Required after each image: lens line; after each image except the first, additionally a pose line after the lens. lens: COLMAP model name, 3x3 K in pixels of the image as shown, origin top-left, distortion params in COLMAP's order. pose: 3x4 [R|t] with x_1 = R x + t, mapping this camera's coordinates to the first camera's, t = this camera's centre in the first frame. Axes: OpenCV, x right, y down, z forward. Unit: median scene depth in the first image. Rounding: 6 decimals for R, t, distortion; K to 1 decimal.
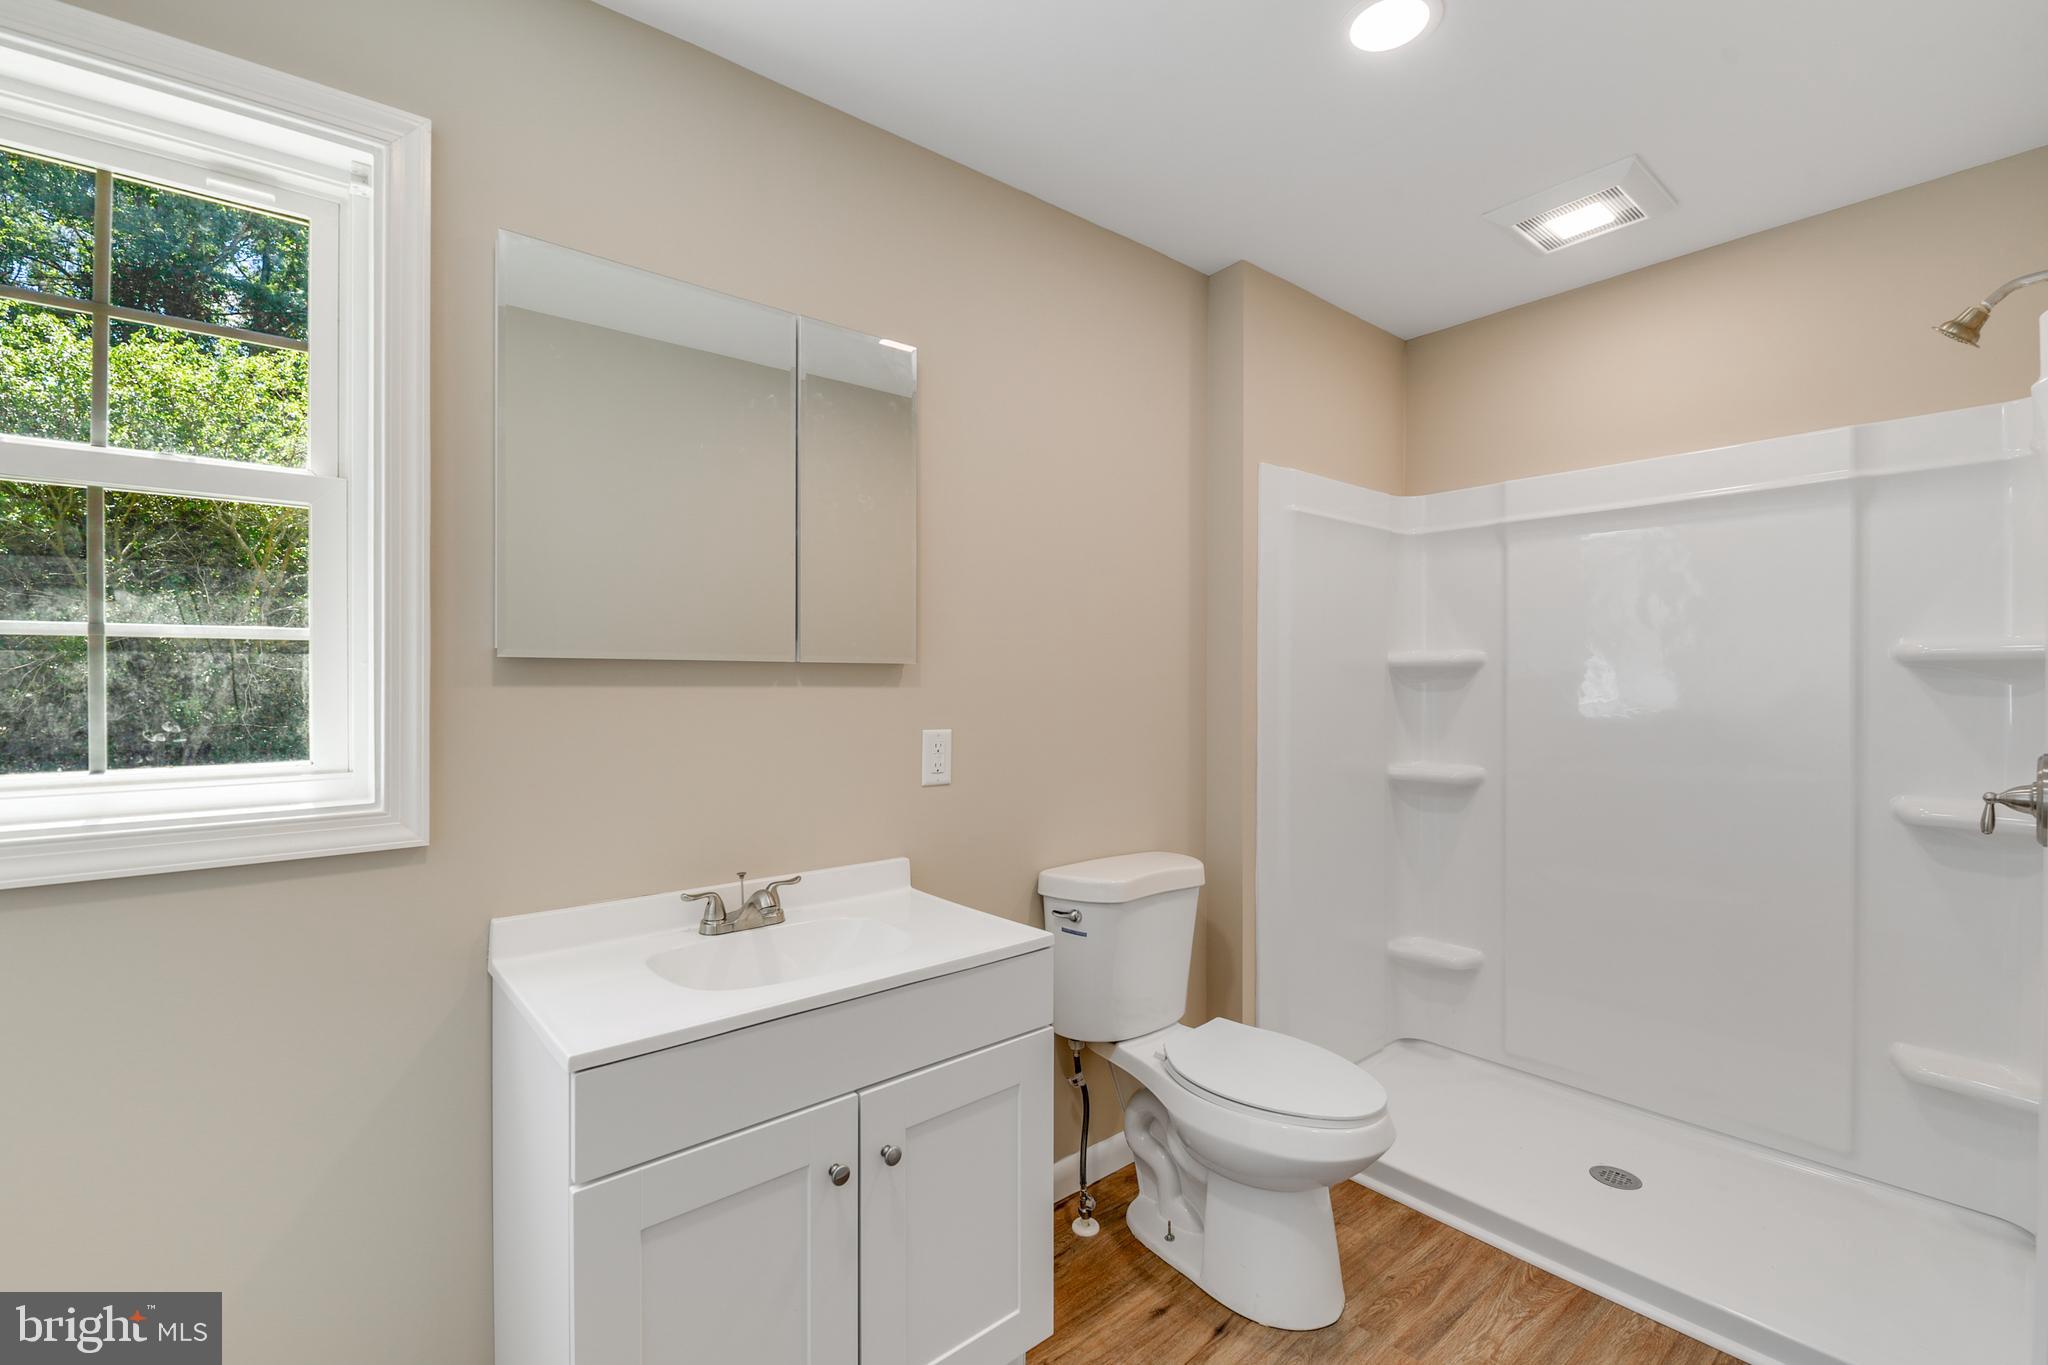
lens RADIAL K [[877.9, 0, 1019.8], [0, 877.9, 674.5], [0, 0, 1]] dist [-0.001876, -0.000264]
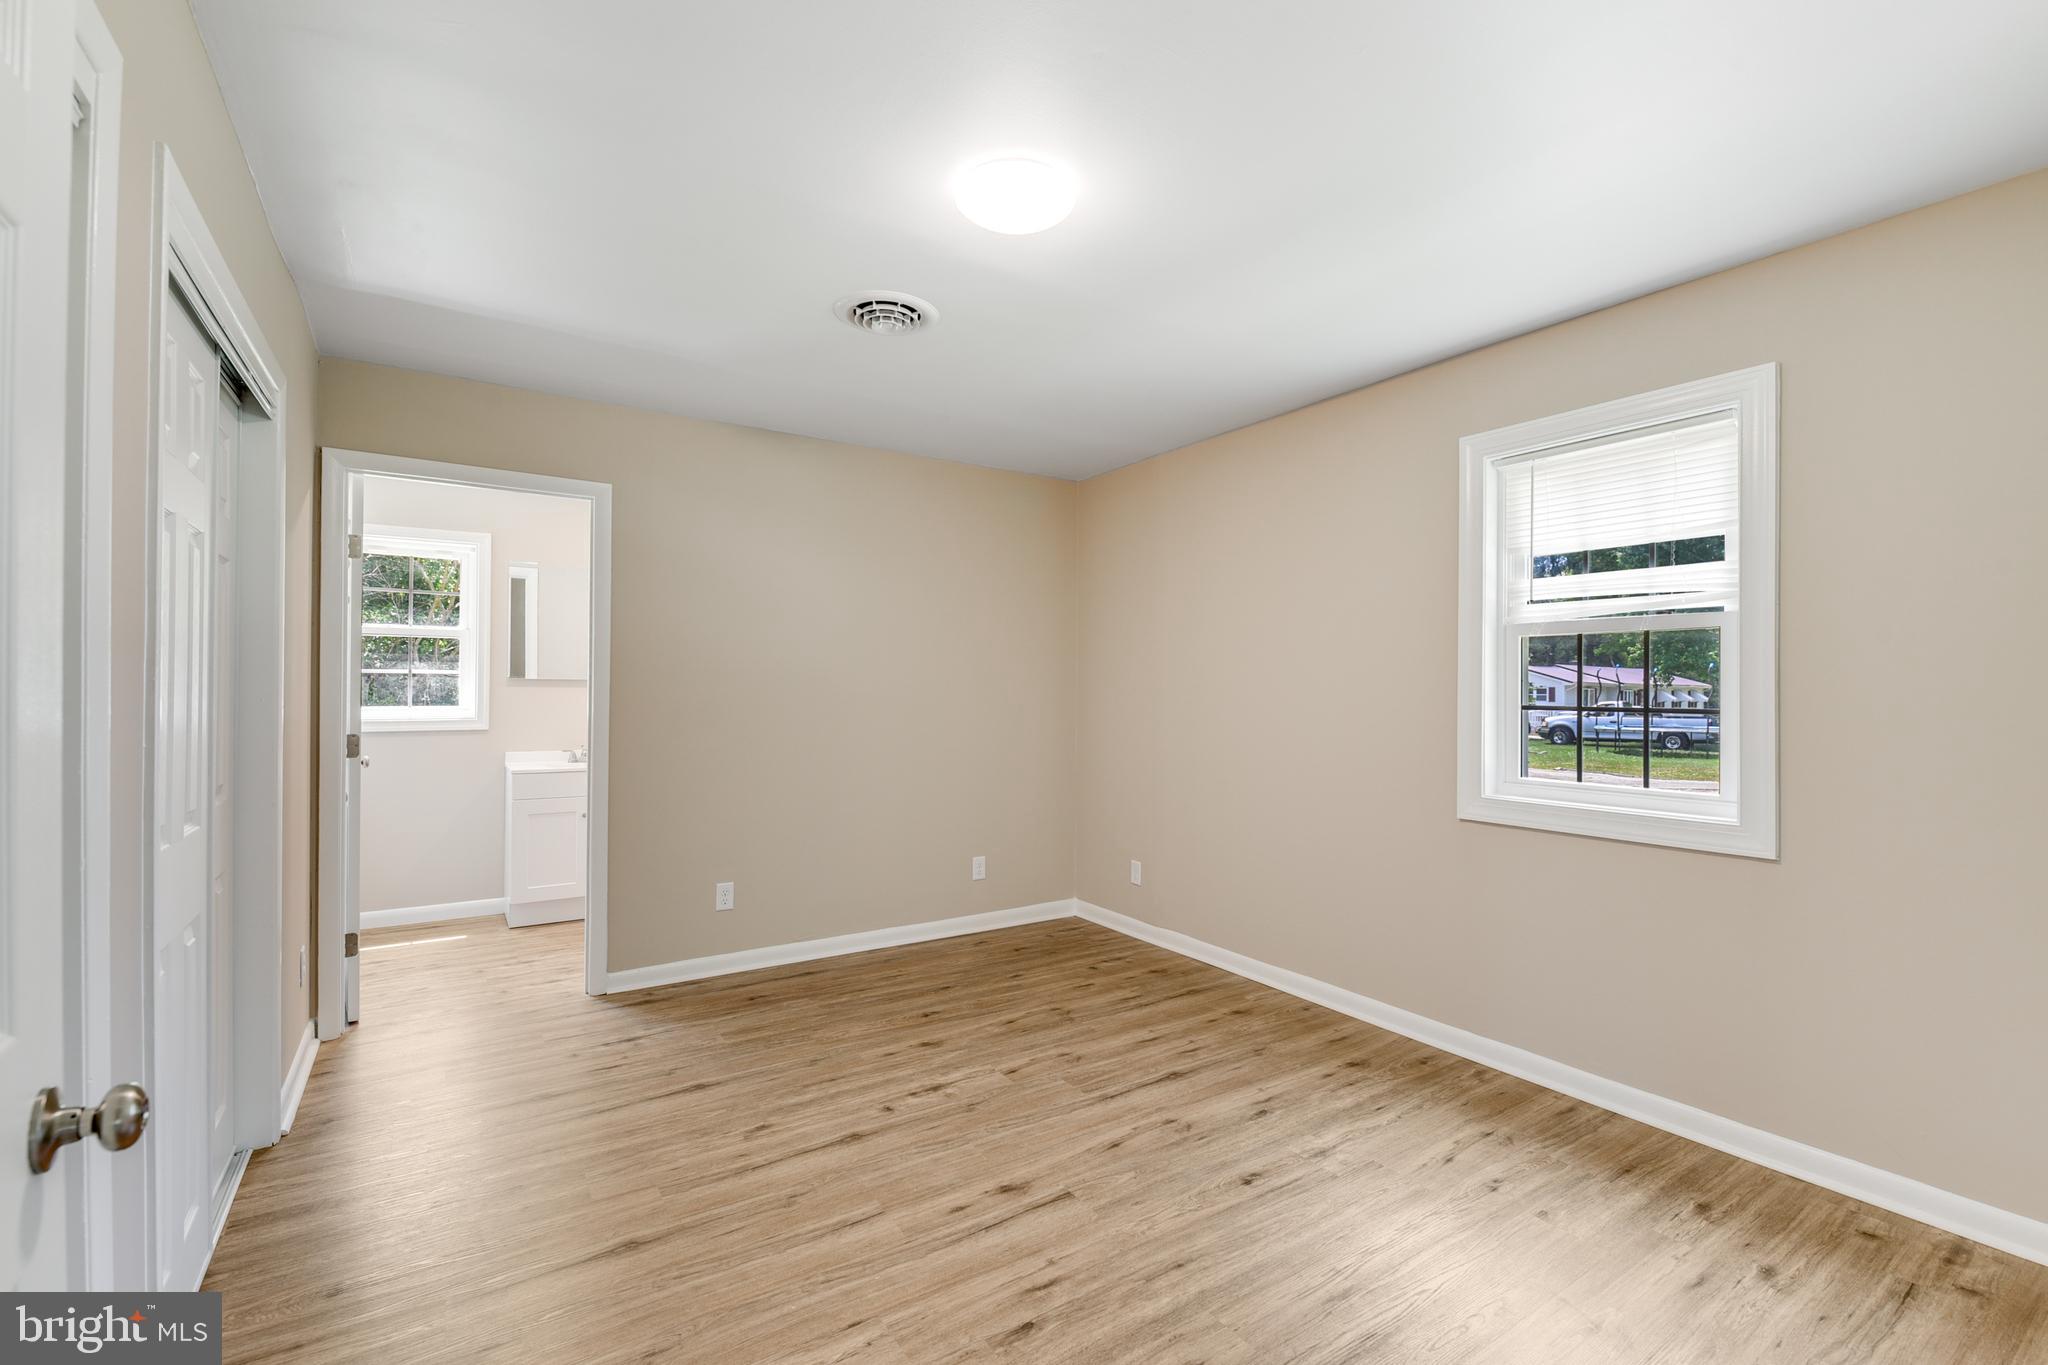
lens RADIAL K [[877.9, 0, 1026.7], [0, 877.9, 691.0], [0, 0, 1]] dist [-0.001876, -0.000264]
pose [[0.996378, 0.008108, -0.084649, 2.060451], [-0.008566, 0.999951, -0.005055, 0.033431], [0.084604, 0.005762, 0.996398, -2.706253]]
